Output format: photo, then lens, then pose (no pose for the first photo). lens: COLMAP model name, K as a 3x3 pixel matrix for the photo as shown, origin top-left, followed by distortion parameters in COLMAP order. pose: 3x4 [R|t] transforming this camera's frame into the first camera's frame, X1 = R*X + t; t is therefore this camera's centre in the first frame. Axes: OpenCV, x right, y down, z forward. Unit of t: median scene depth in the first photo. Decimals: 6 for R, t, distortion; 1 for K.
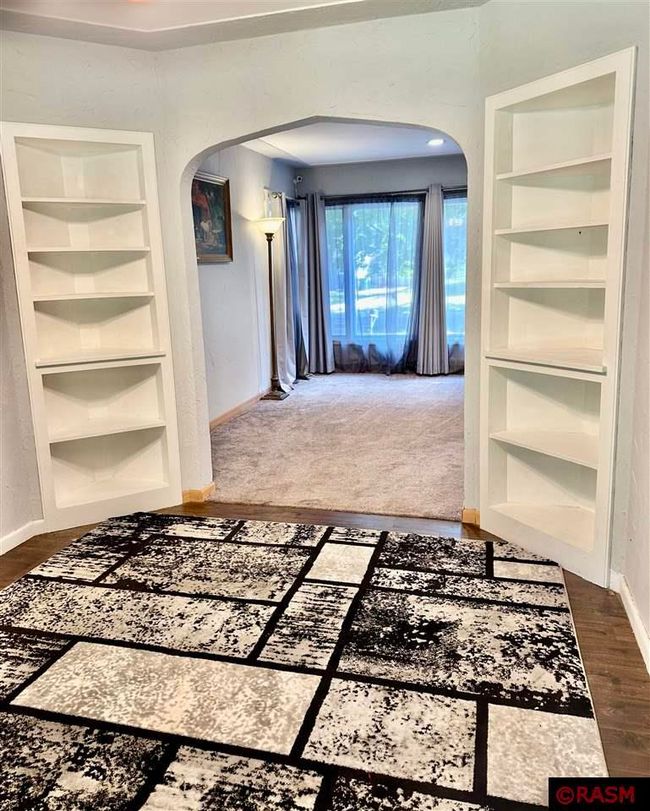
lens RADIAL K [[613.4, 0, 325.3], [0, 613.4, 404.8], [0, 0, 1]] dist [0.007395, 0.000418]
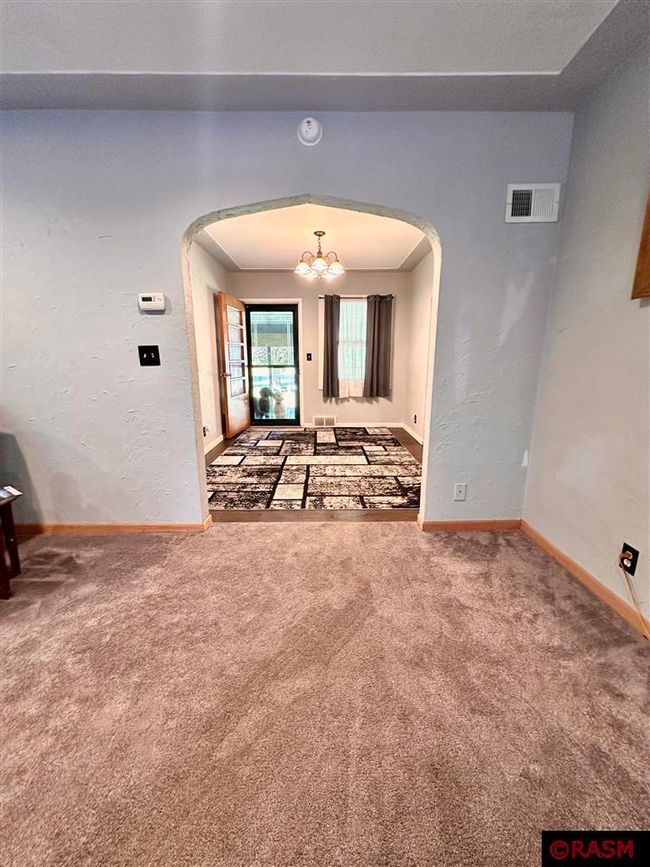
lens RADIAL K [[347.7, 0, 327.8], [0, 347.7, 431.5], [0, 0, 1]] dist [-0.007814, 0.000128]
pose [[-0.961321, 0.090814, -0.260027, 0.167003], [-0.026198, 0.909650, 0.414549, -0.351503], [0.274181, 0.405327, -0.872086, 1.787629]]
